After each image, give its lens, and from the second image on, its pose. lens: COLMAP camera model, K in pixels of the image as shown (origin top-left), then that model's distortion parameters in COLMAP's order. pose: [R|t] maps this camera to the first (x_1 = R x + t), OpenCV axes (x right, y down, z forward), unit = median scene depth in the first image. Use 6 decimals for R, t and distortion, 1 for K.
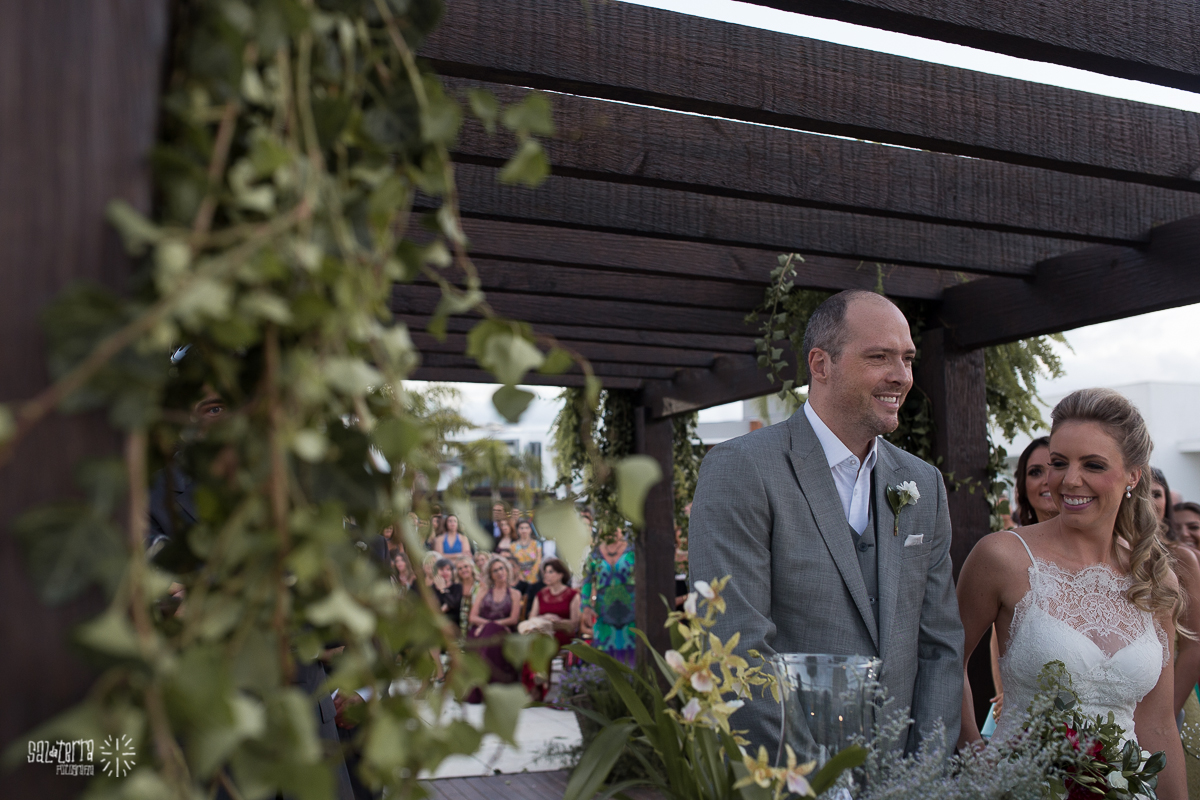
lens RADIAL K [[1141.6, 0, 601.1], [0, 1141.6, 434.8], [0, 0, 1]] dist [-0.058428, 0.082190]
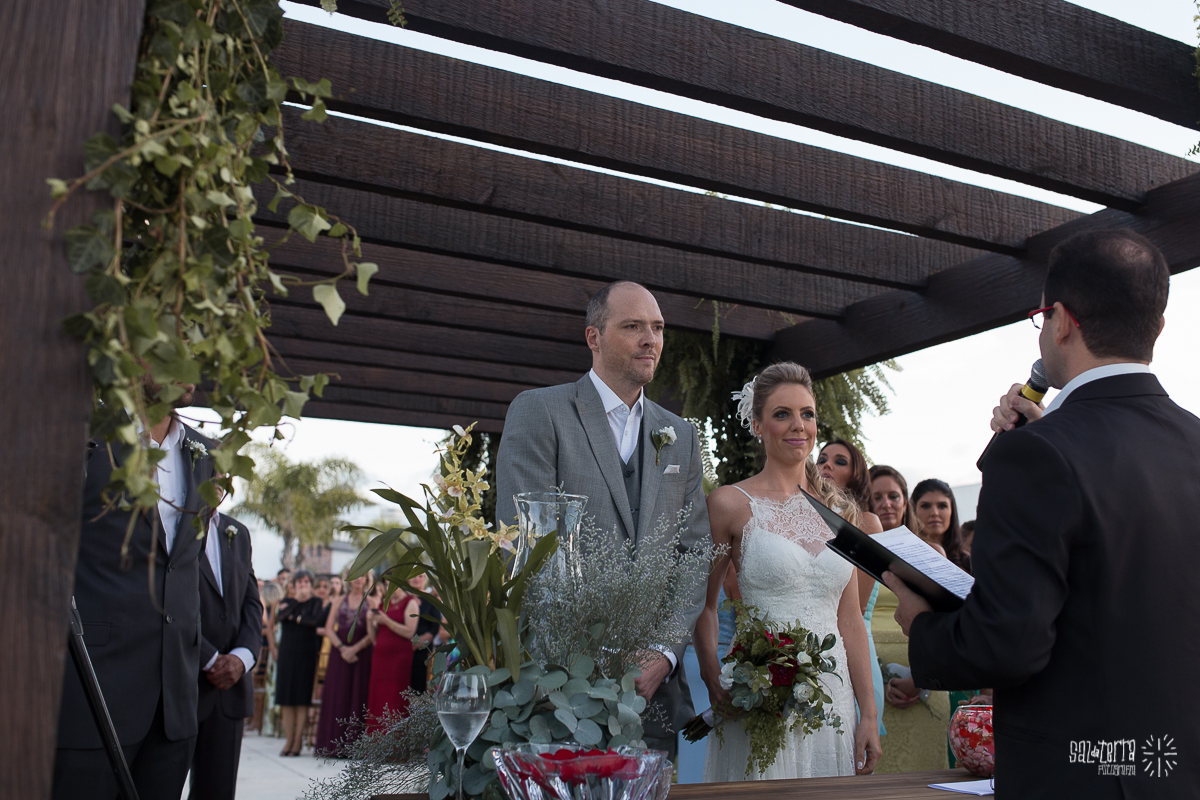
lens RADIAL K [[1154.9, 0, 600.0], [0, 1154.9, 400.0], [0, 0, 1]] dist [-0.036952, 0.009366]
pose [[0.995934, 0.034350, 0.083277, 0.063029], [-0.026379, 0.995128, -0.094997, 0.101001], [-0.086134, 0.092414, 0.991988, -0.226552]]
